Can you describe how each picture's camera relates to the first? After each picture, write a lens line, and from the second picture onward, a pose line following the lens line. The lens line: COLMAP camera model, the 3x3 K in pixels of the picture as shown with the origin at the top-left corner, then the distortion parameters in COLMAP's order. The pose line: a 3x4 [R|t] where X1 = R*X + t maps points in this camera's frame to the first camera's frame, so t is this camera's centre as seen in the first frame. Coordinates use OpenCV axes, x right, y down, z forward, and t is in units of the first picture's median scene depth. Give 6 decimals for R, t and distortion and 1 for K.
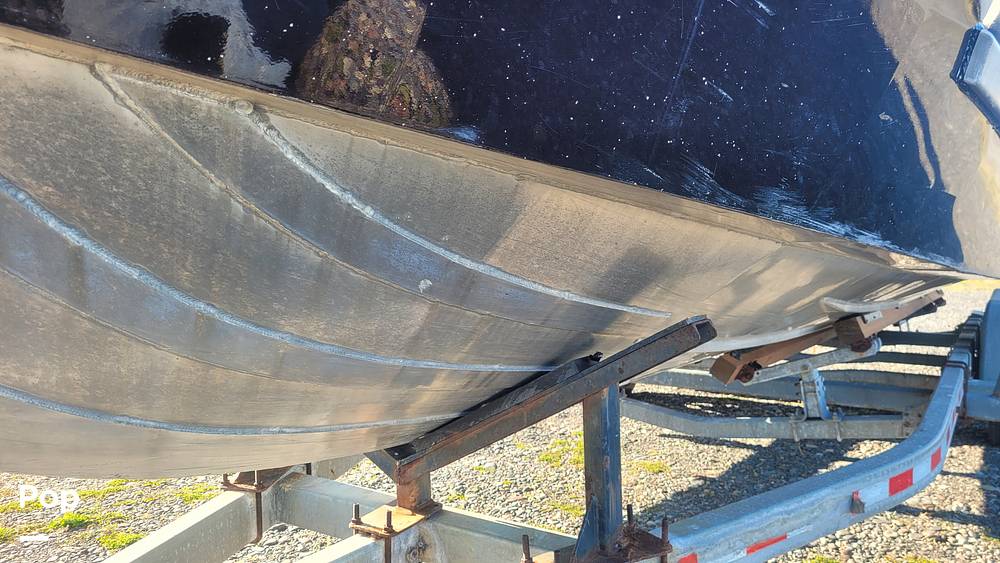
lens RADIAL K [[745.0, 0, 498.1], [0, 745.0, 280.1], [0, 0, 1]] dist [0.045835, -0.047959]
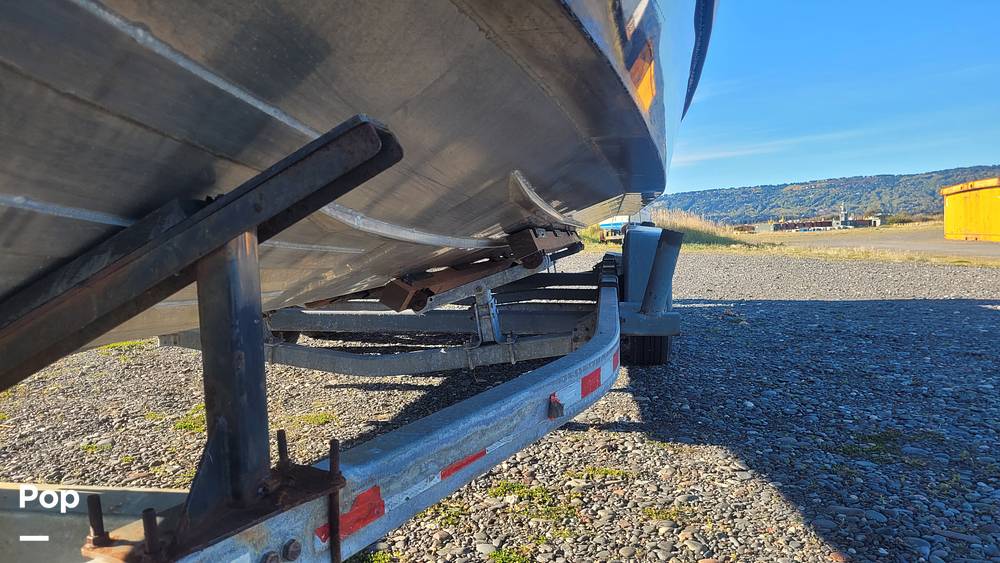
lens RADIAL K [[745.0, 0, 489.8], [0, 745.0, 283.2], [0, 0, 1]] dist [0.045835, -0.047959]
pose [[0.906671, -0.036285, 0.420275, 0.069681], [0.021594, 0.998980, 0.039664, 0.148804], [-0.421286, -0.026887, 0.906529, 0.323411]]
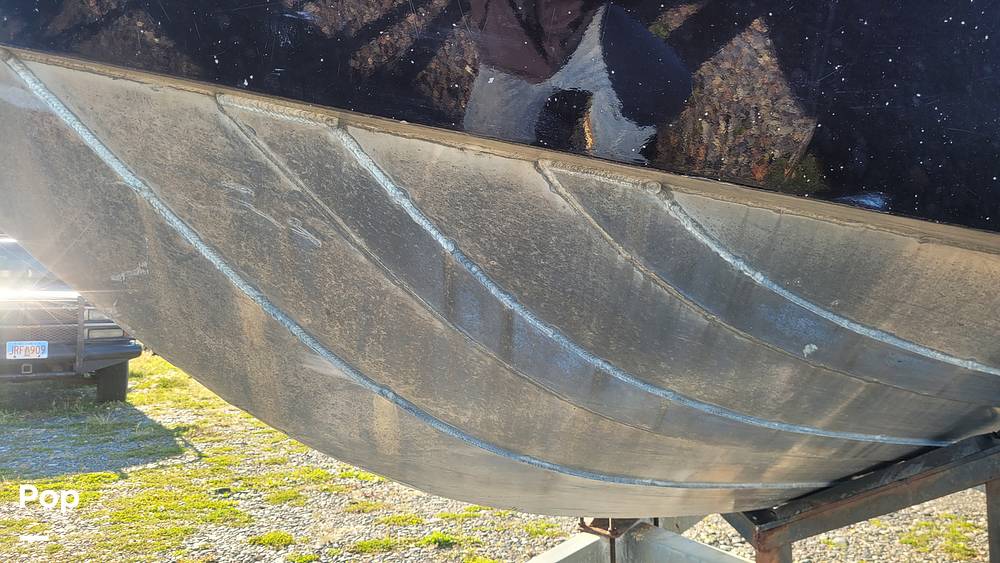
lens RADIAL K [[745.0, 0, 514.1], [0, 745.0, 267.7], [0, 0, 1]] dist [0.045835, -0.047959]
pose [[0.922708, -0.006138, -0.385452, -0.053205], [-0.024365, 0.996946, -0.074201, -0.012688], [0.384730, 0.077857, 0.919740, -0.046054]]
